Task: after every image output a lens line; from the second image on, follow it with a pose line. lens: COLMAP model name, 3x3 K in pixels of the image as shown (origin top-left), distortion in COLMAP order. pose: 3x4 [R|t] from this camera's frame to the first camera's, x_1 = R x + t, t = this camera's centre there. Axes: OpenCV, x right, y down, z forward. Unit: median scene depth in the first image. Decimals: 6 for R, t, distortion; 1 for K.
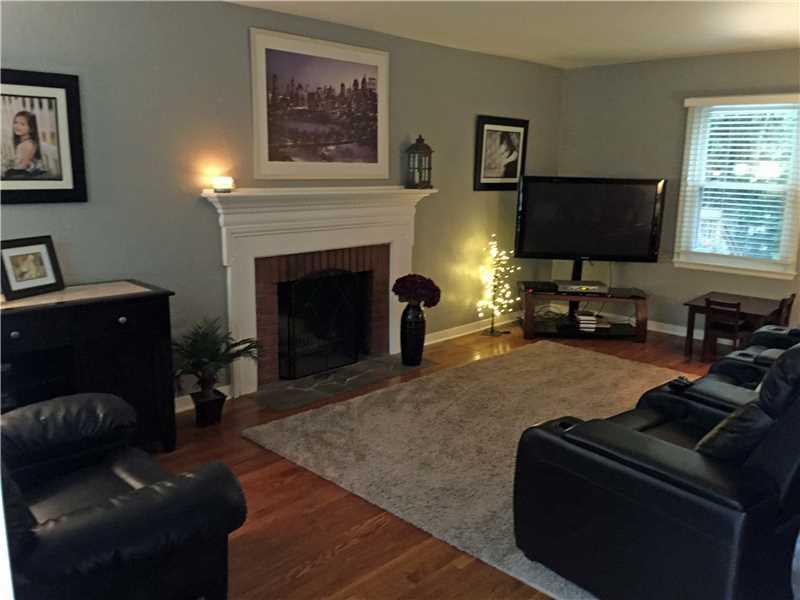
lens RADIAL K [[674.0, 0, 400.0], [0, 674.0, 300.0], [0, 0, 1]] dist [0.002538, 0.005208]
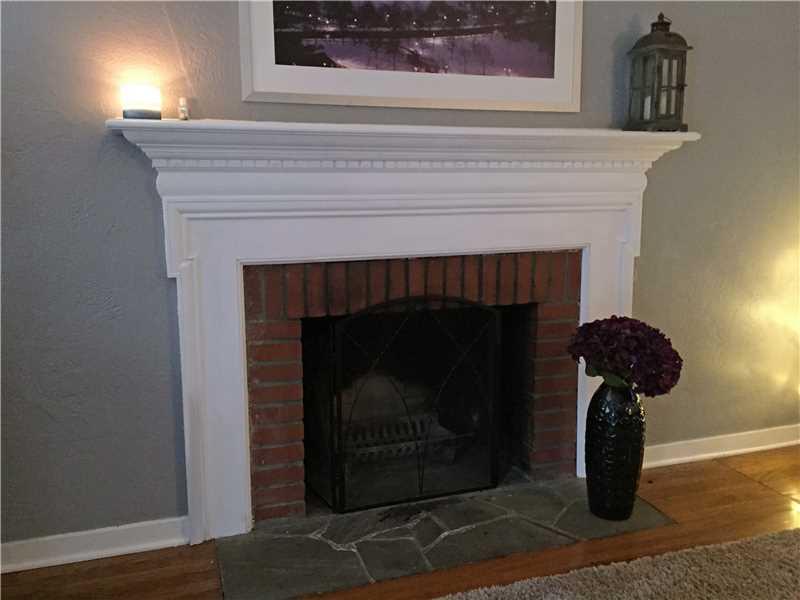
lens RADIAL K [[674.7, 0, 400.0], [0, 674.7, 300.0], [0, 0, 1]] dist [0.102524, -0.159631]
pose [[0.887807, 0.051309, -0.457346, 0.098010], [-0.070161, 0.997239, -0.024319, -0.028553], [0.454836, 0.053678, 0.888956, 0.531766]]
